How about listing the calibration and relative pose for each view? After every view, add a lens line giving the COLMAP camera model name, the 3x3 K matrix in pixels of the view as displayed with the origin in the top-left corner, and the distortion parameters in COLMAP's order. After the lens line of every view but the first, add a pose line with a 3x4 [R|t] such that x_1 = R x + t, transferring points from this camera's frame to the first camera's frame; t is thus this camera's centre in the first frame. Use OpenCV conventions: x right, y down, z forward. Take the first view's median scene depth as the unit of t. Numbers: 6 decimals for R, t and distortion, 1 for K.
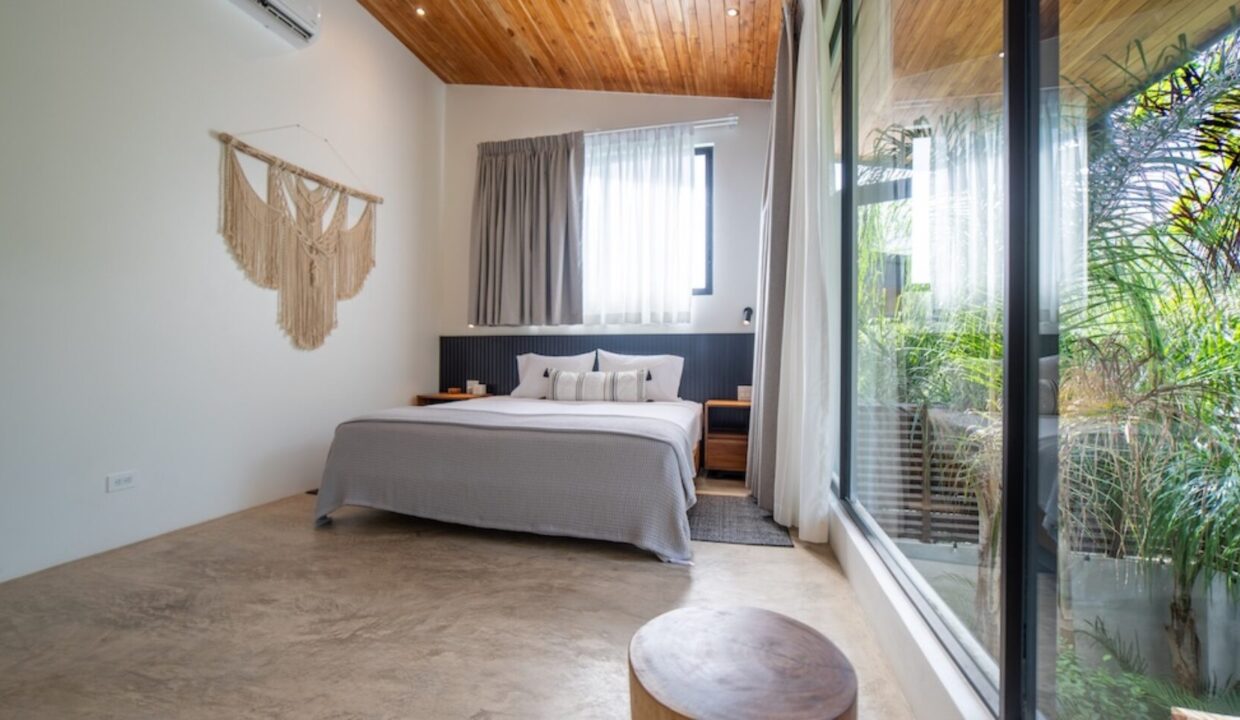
lens RADIAL K [[502.2, 0, 623.1], [0, 502.2, 356.3], [0, 0, 1]] dist [-0.002757, 0.000381]
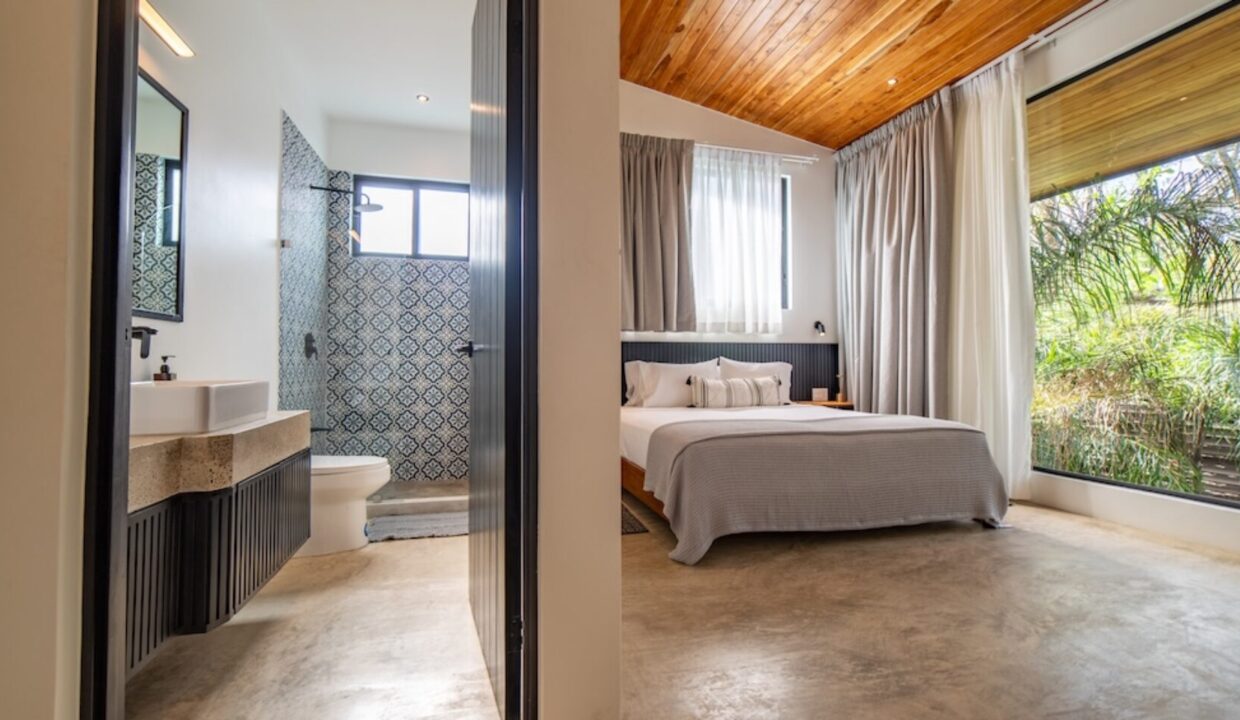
lens RADIAL K [[502.2, 0, 625.3], [0, 502.2, 357.1], [0, 0, 1]] dist [-0.002757, 0.000381]
pose [[0.868287, -0.002233, 0.496058, -0.745234], [0.006782, 0.999950, -0.007370, -0.006636], [-0.496016, 0.009764, 0.868258, 0.206800]]
